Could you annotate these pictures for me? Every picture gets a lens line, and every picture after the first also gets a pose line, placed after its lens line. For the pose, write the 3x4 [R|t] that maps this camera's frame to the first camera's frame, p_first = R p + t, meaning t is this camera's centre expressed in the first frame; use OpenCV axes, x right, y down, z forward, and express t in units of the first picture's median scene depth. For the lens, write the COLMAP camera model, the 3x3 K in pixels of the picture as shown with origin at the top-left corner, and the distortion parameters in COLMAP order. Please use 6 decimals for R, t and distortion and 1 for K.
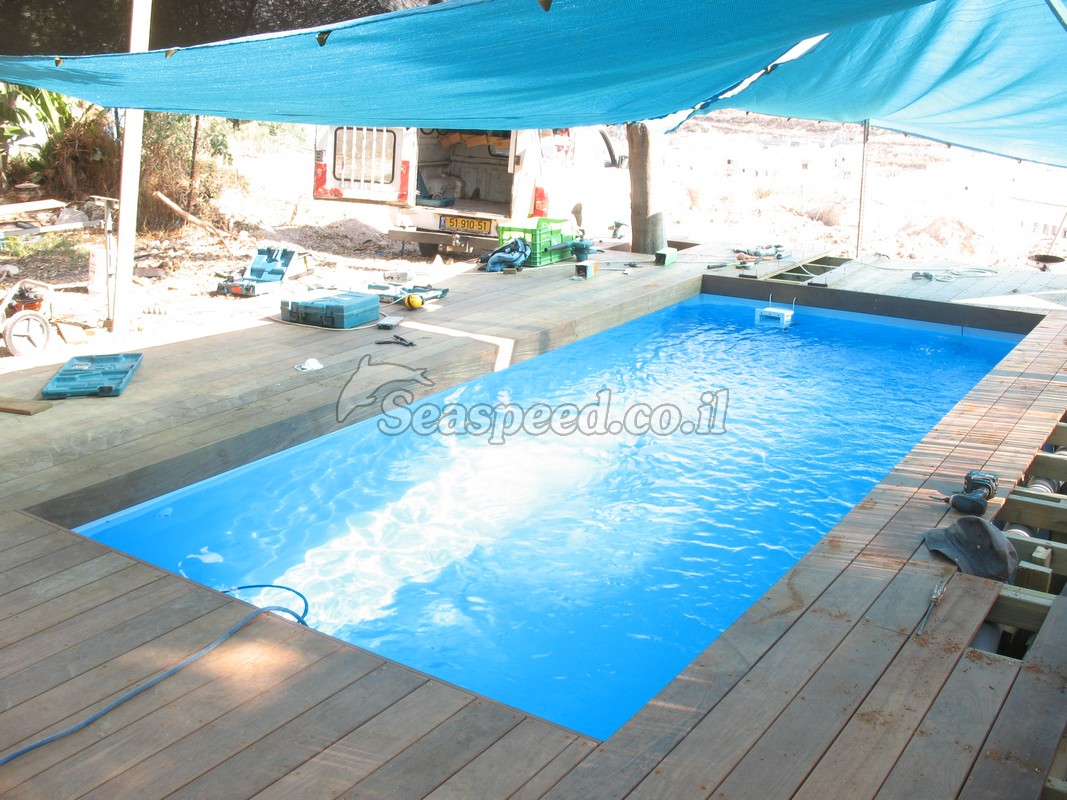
lens RADIAL K [[1099.9, 0, 517.7], [0, 1099.9, 405.2], [0, 0, 1]] dist [-0.198422, 0.236035]
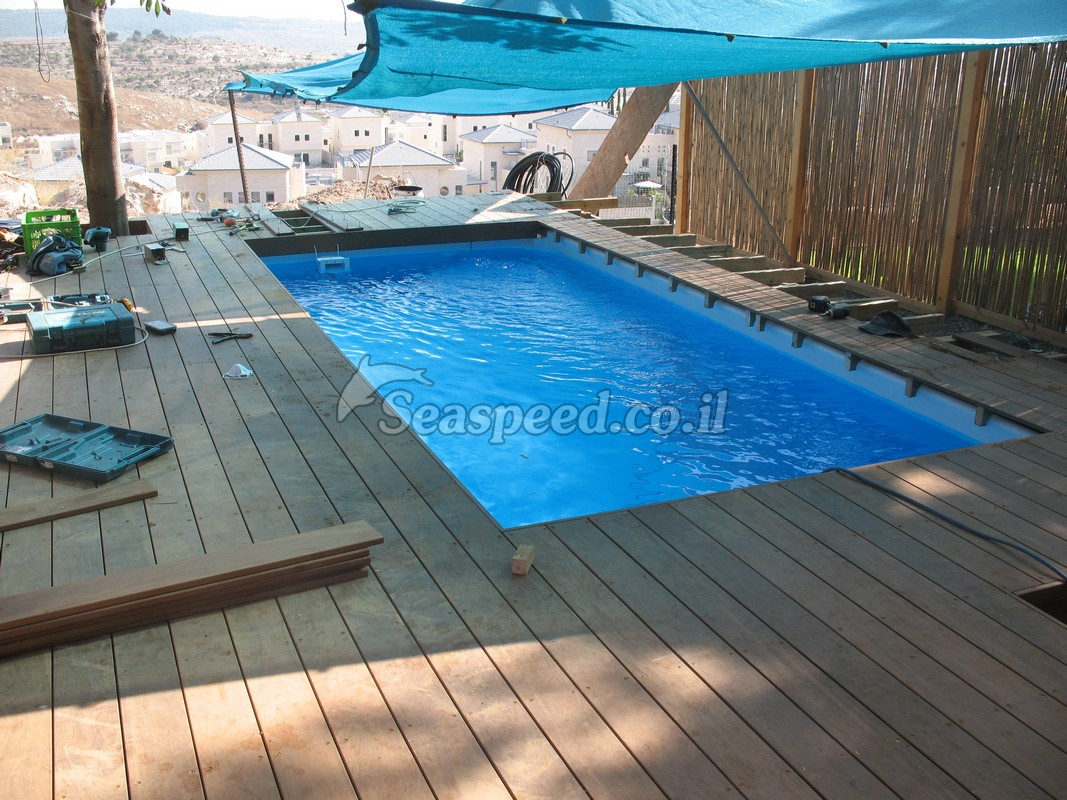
lens RADIAL K [[1099.9, 0, 517.7], [0, 1099.9, 405.2], [0, 0, 1]] dist [-0.198422, 0.236035]
pose [[0.532959, -0.259424, 0.805391, -0.582809], [0.237283, 0.959470, 0.152035, -0.067295], [-0.812190, 0.110077, 0.572915, 0.231829]]
